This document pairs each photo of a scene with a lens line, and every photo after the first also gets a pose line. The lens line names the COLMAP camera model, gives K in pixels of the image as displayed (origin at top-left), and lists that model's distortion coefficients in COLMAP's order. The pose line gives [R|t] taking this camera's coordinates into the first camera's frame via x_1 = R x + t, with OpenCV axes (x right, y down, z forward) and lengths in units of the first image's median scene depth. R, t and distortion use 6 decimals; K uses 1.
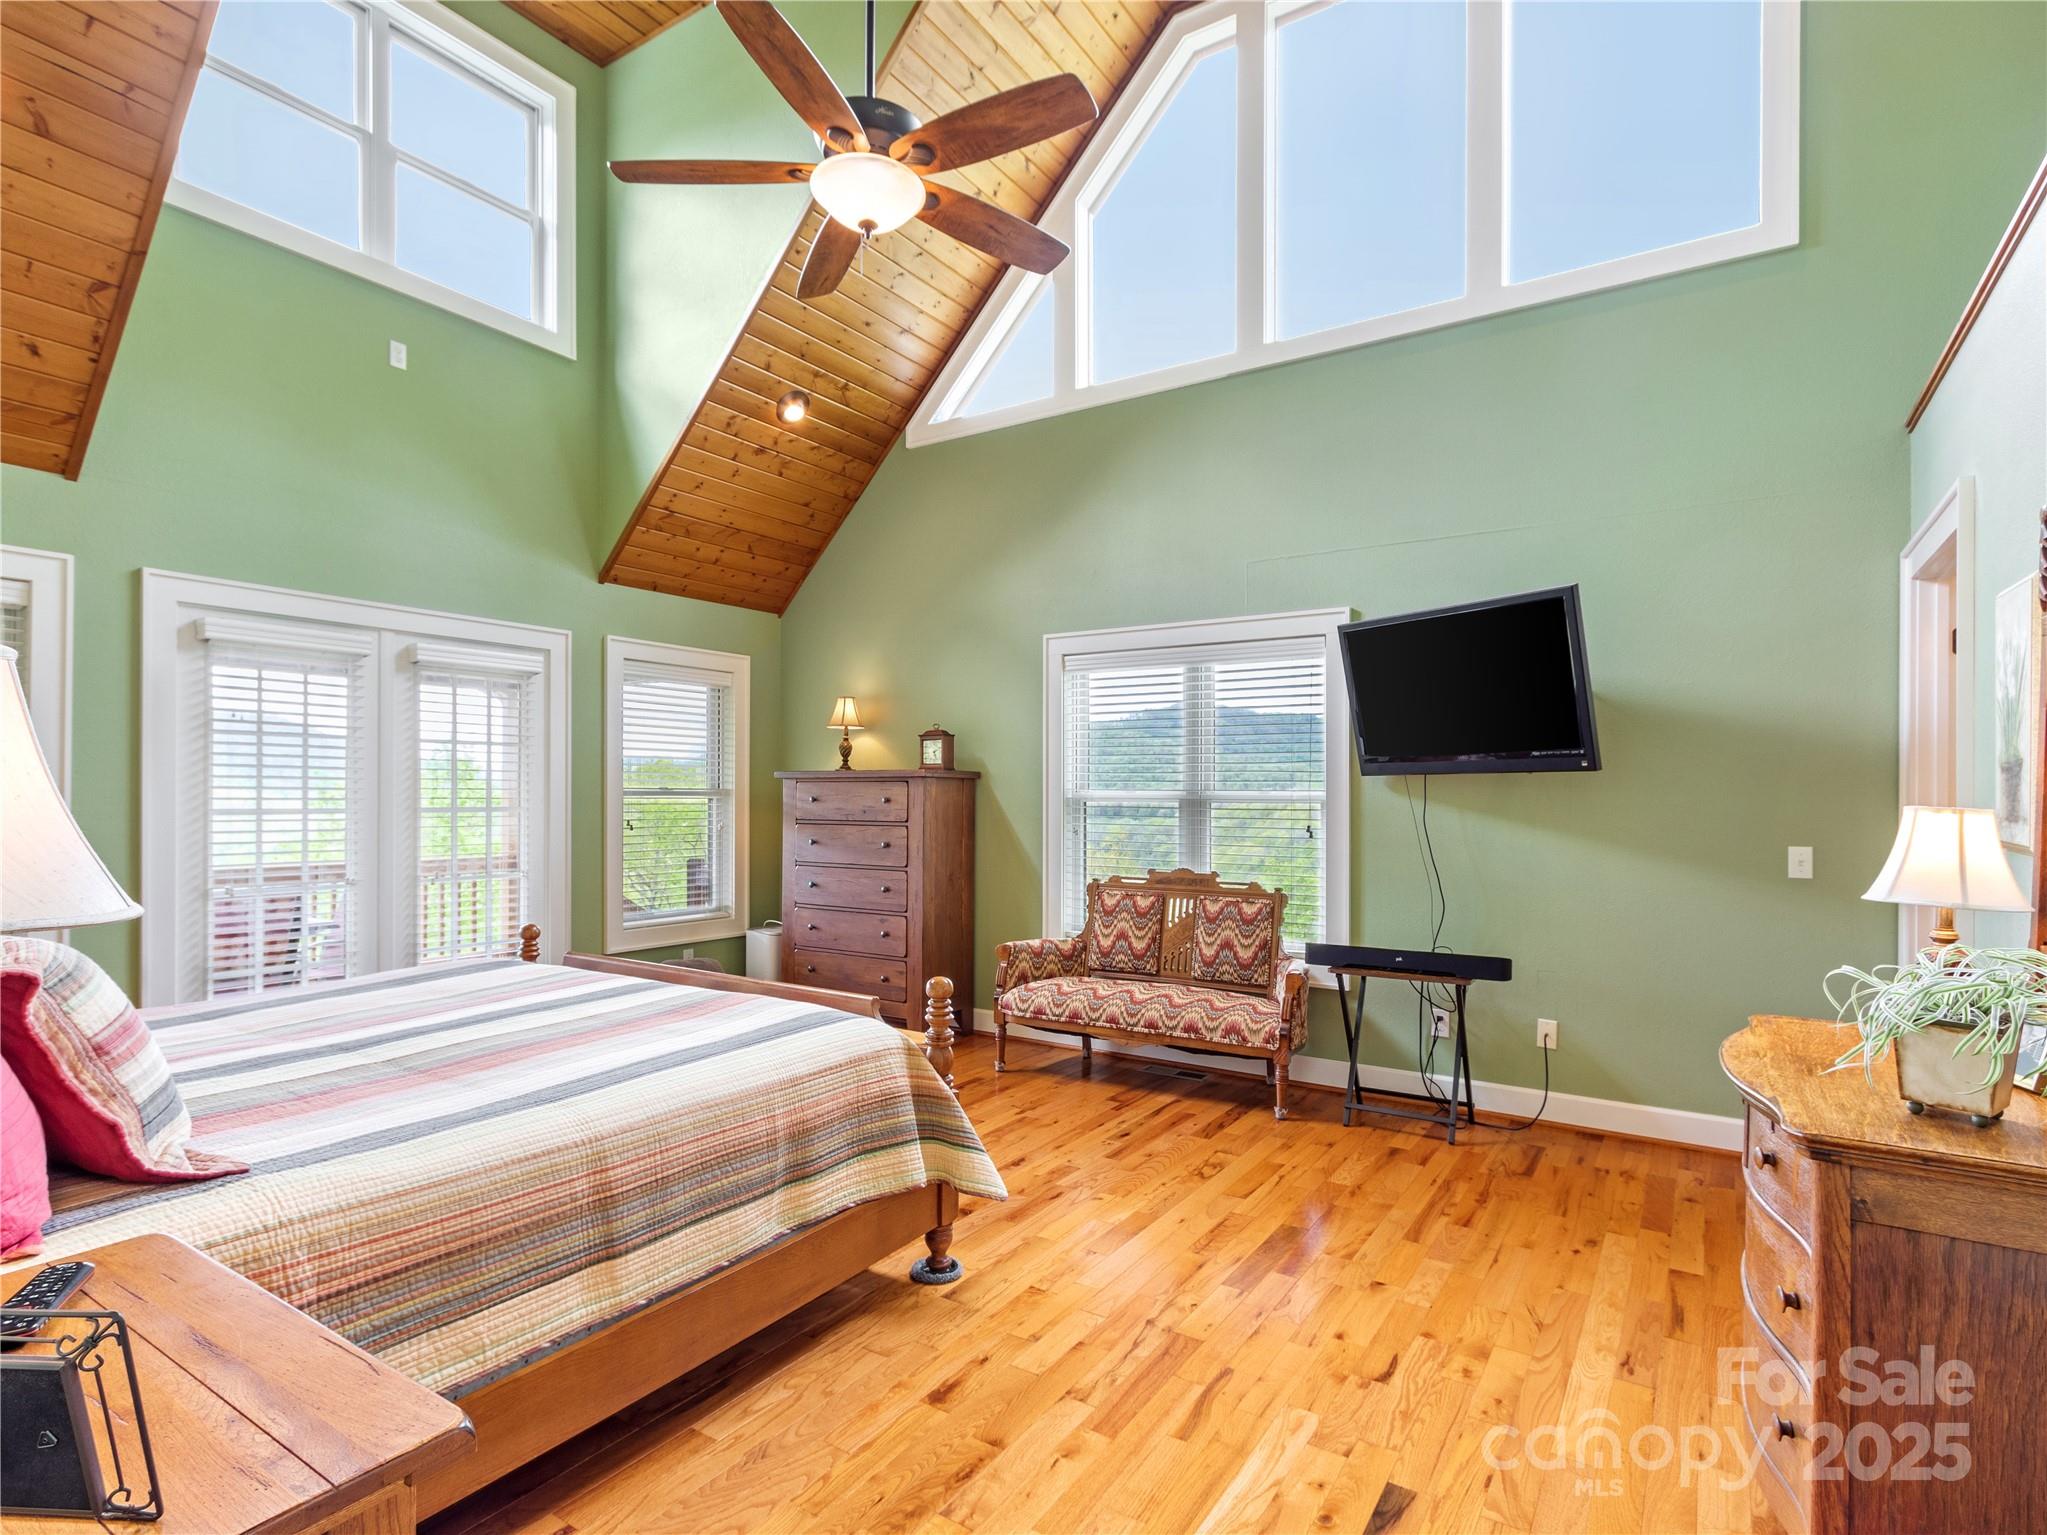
lens RADIAL K [[1059.8, 0, 1009.9], [0, 1059.8, 783.8], [0, 0, 1]] dist [0.001861, -0.002385]
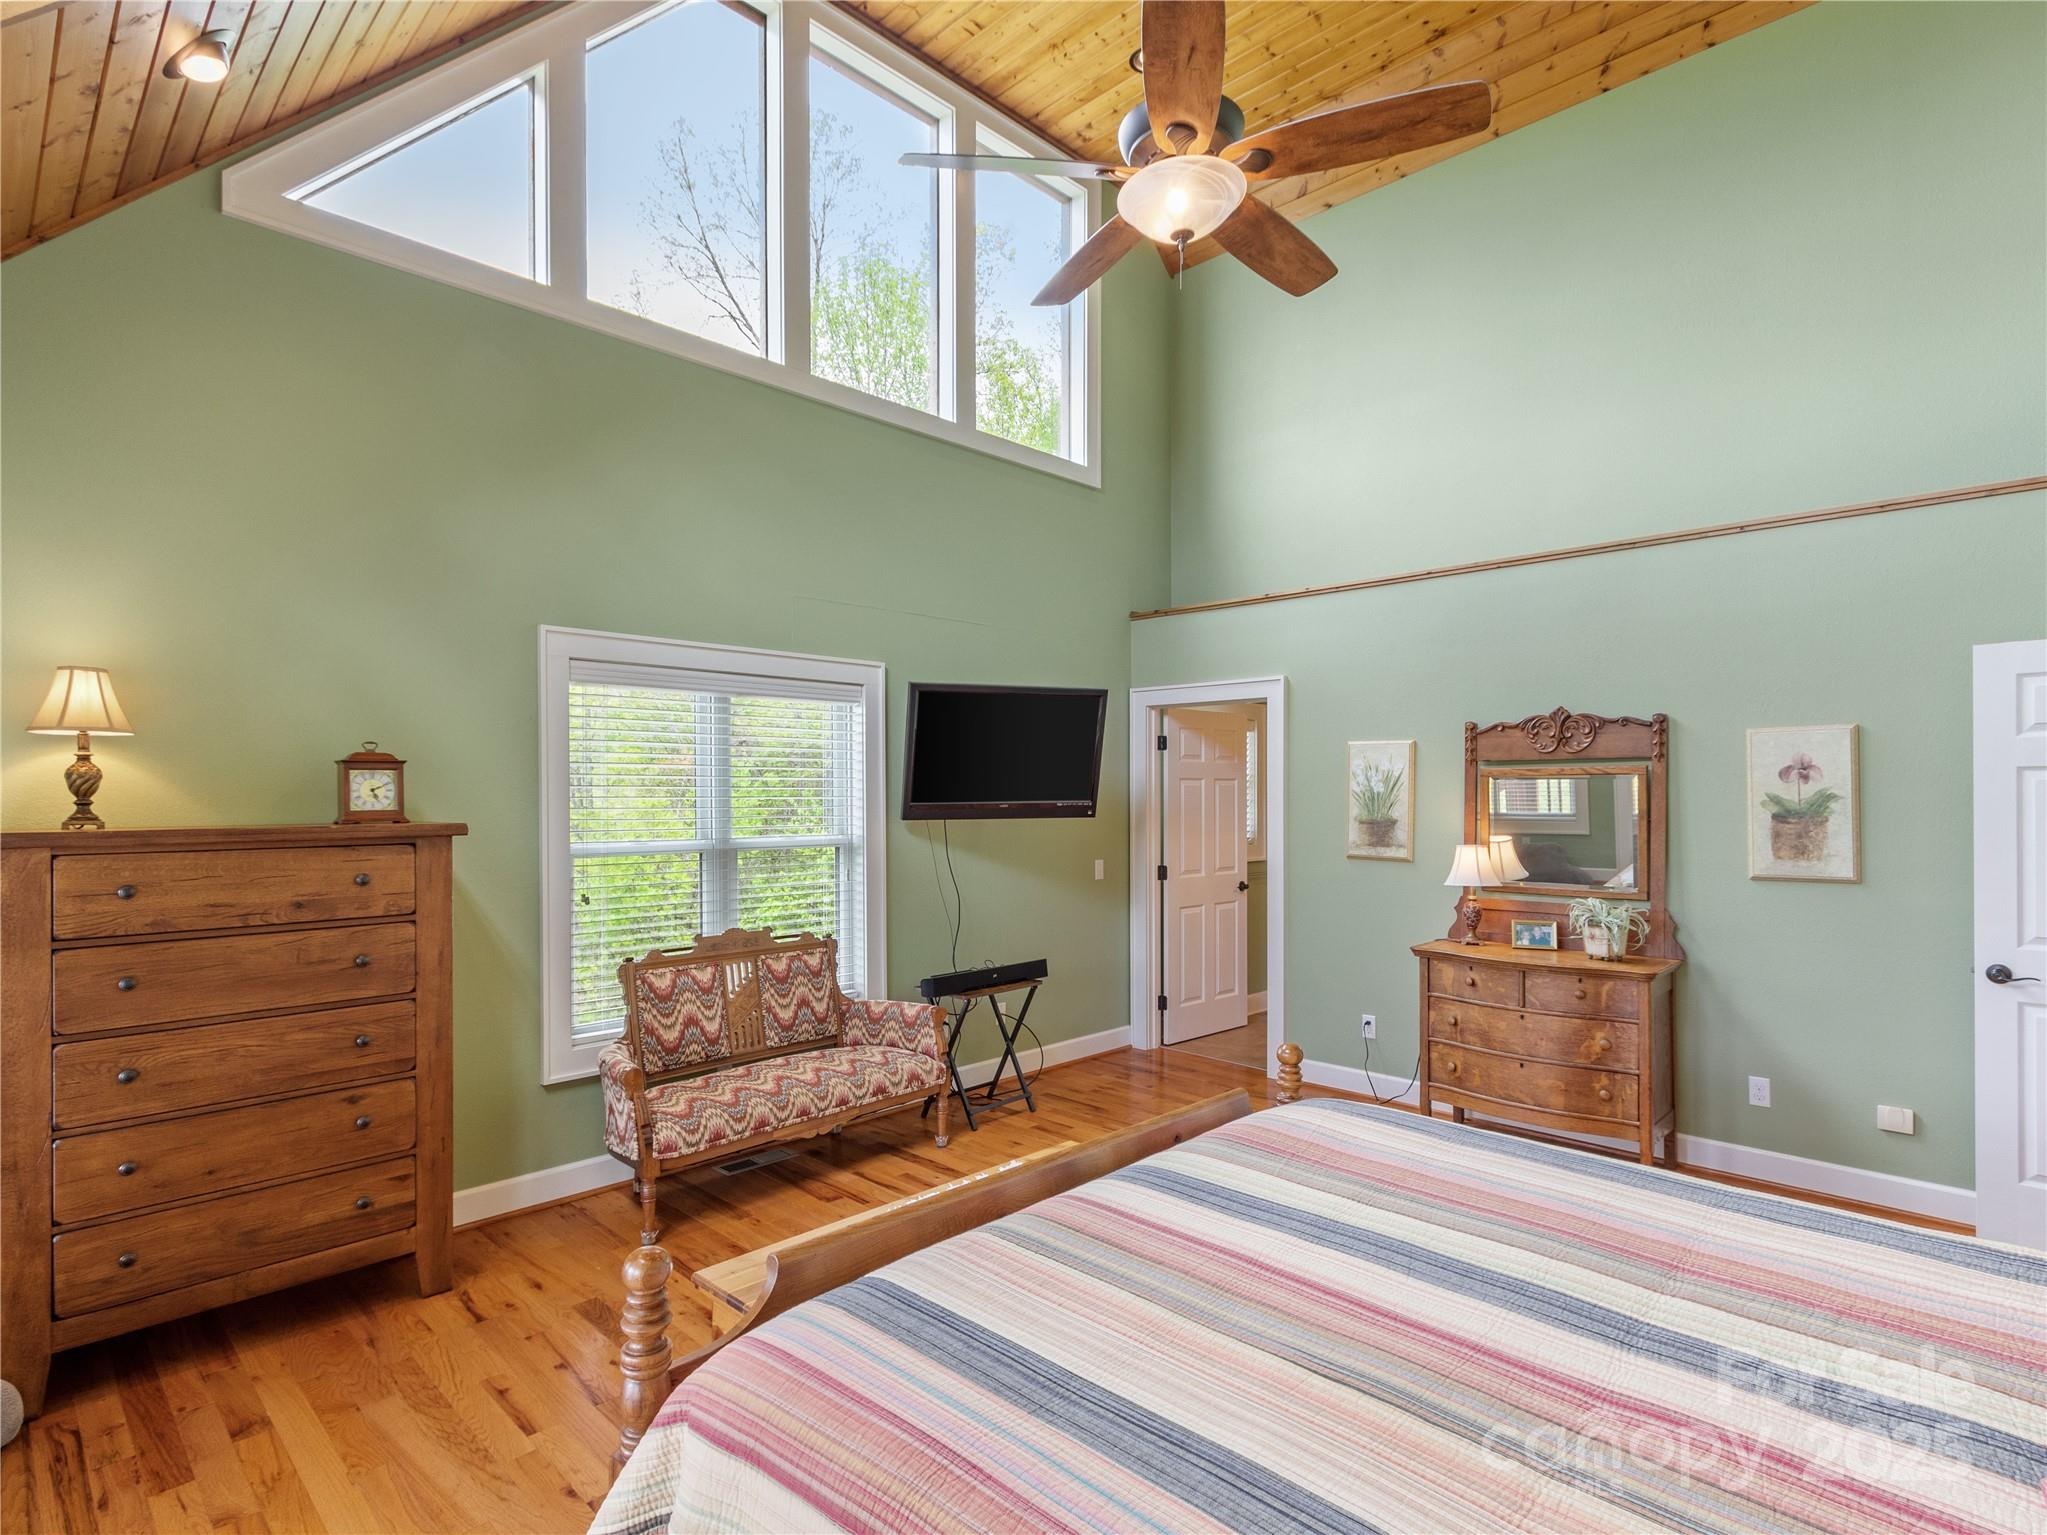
lens RADIAL K [[1059.8, 0, 1027.7], [0, 1059.8, 787.5], [0, 0, 1]] dist [0.001861, -0.002385]
pose [[0.177026, -0.000939, 0.984206, -0.690100], [-0.009668, 0.999950, 0.002693, -0.043318], [-0.984159, -0.009992, 0.177008, 0.644665]]
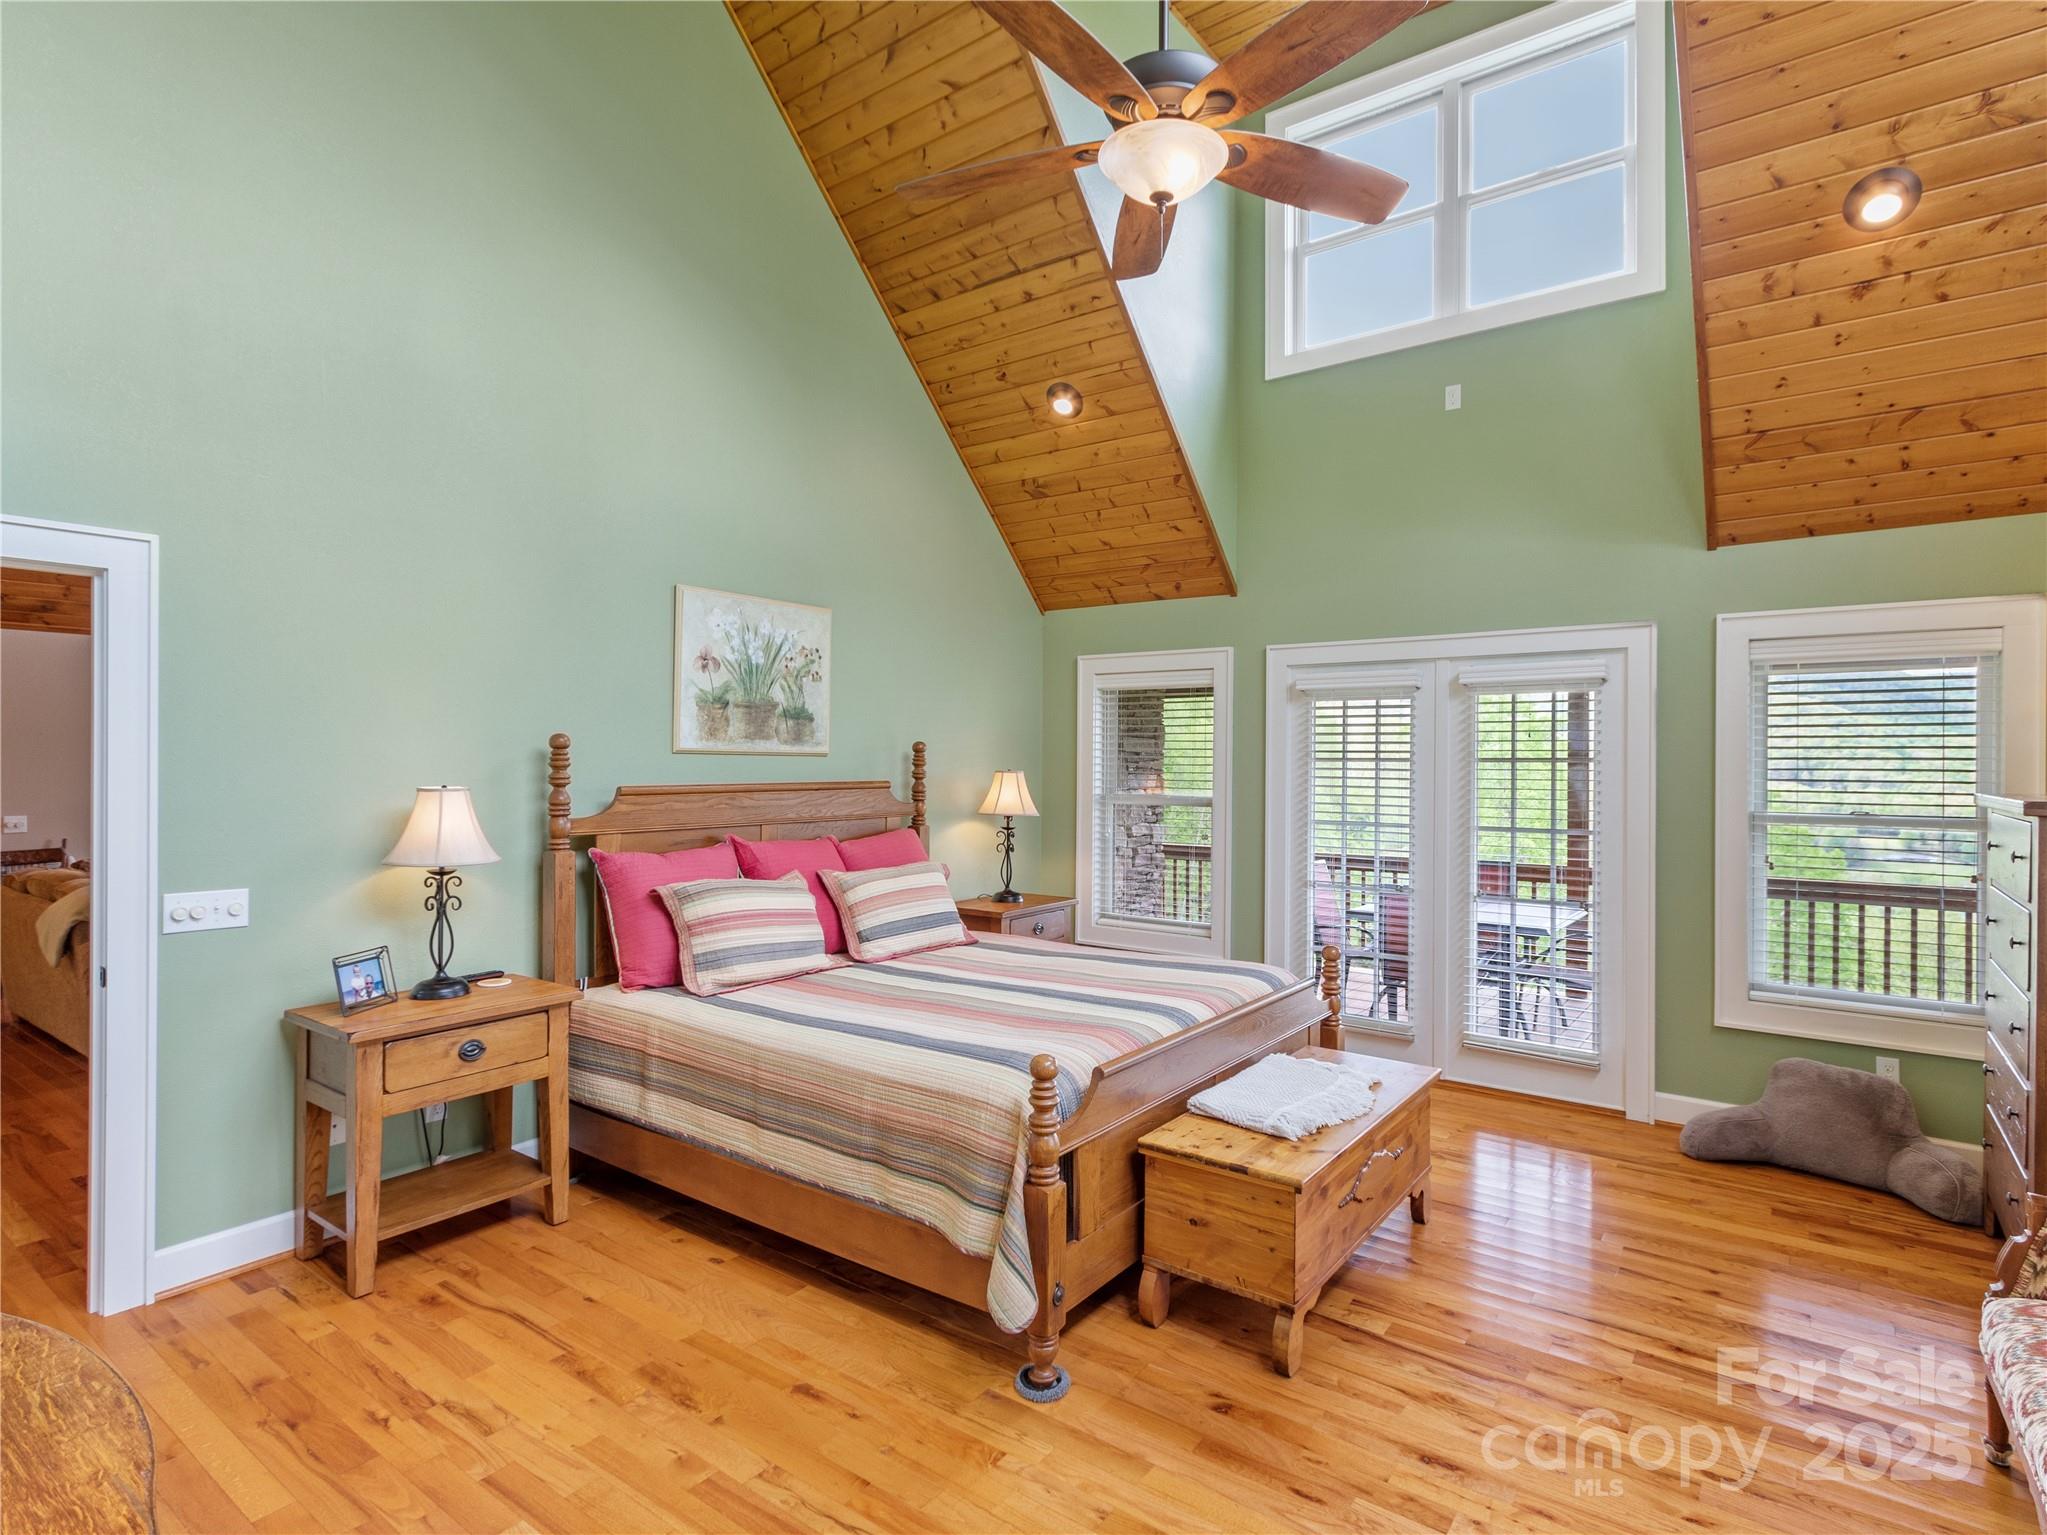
lens RADIAL K [[1059.8, 0, 1014.0], [0, 1059.8, 756.9], [0, 0, 1]] dist [0.001861, -0.002385]
pose [[-0.063402, -0.012465, -0.997910, 0.439777], [0.006338, 0.999897, -0.012892, -0.030264], [0.997968, -0.007142, -0.063316, 0.548635]]
